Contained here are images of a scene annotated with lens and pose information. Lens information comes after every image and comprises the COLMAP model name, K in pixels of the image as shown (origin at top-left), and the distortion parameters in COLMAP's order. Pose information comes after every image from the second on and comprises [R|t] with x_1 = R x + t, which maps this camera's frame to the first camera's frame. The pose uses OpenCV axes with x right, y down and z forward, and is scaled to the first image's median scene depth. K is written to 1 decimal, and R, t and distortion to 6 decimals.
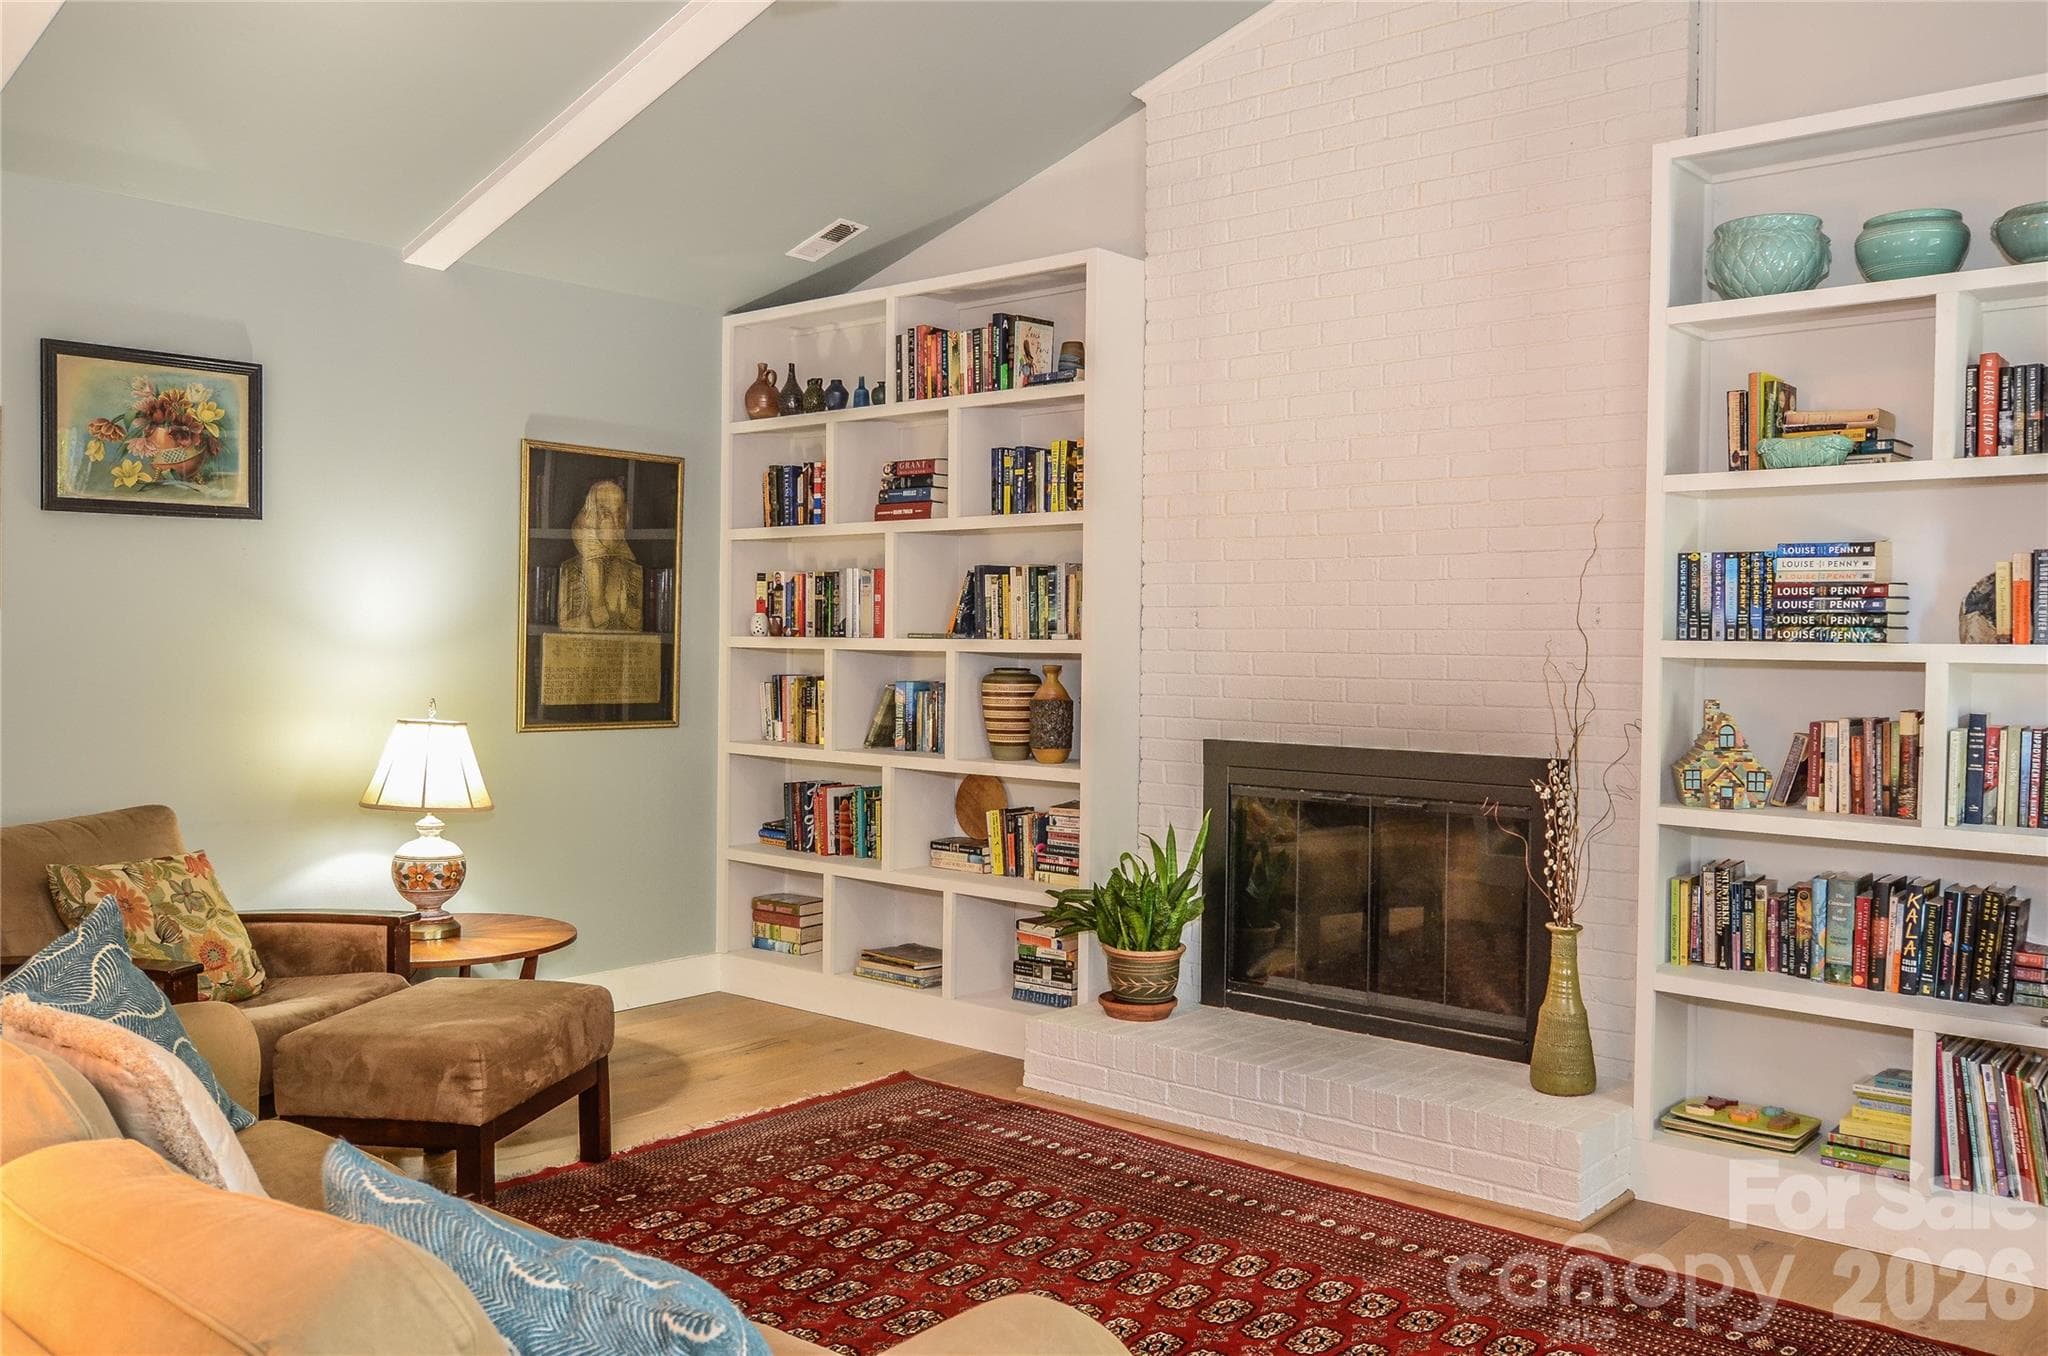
lens RADIAL K [[1754.9, 0, 1024.0], [0, 1754.9, 678.0], [0, 0, 1]] dist [-0.006802, -0.007385]
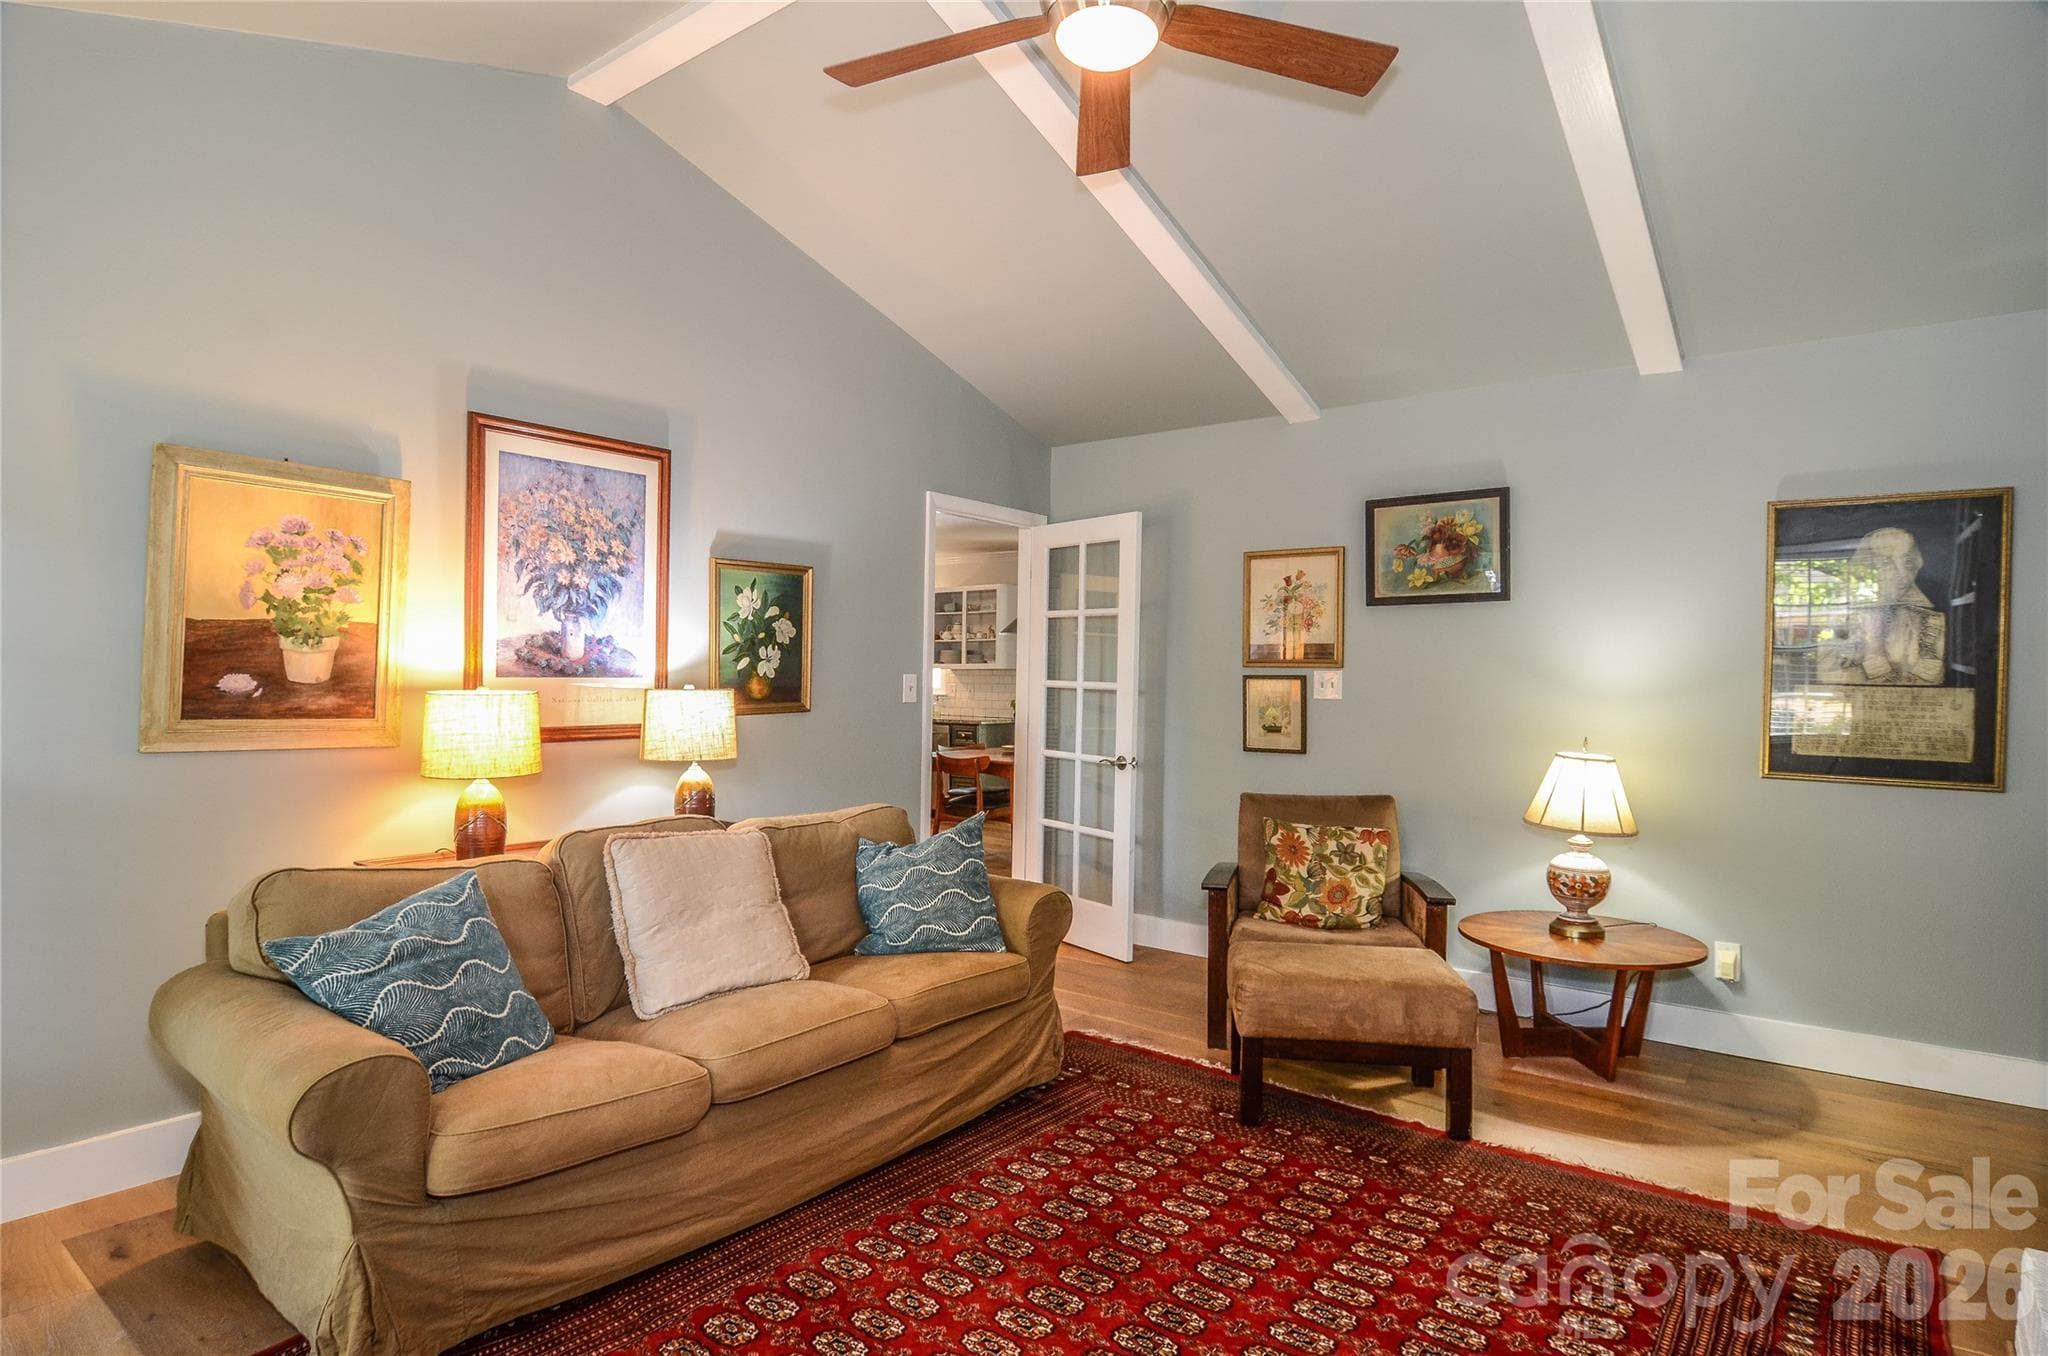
lens RADIAL K [[1109.0, 0, 1024.0], [0, 1109.0, 678.0], [0, 0, 1]] dist [-0.004792, -0.001123]
pose [[0.034483, -0.008007, -0.999373, 0.437585], [-0.037767, 0.999243, -0.009309, -0.007823], [0.998691, 0.038064, 0.034154, 0.627480]]
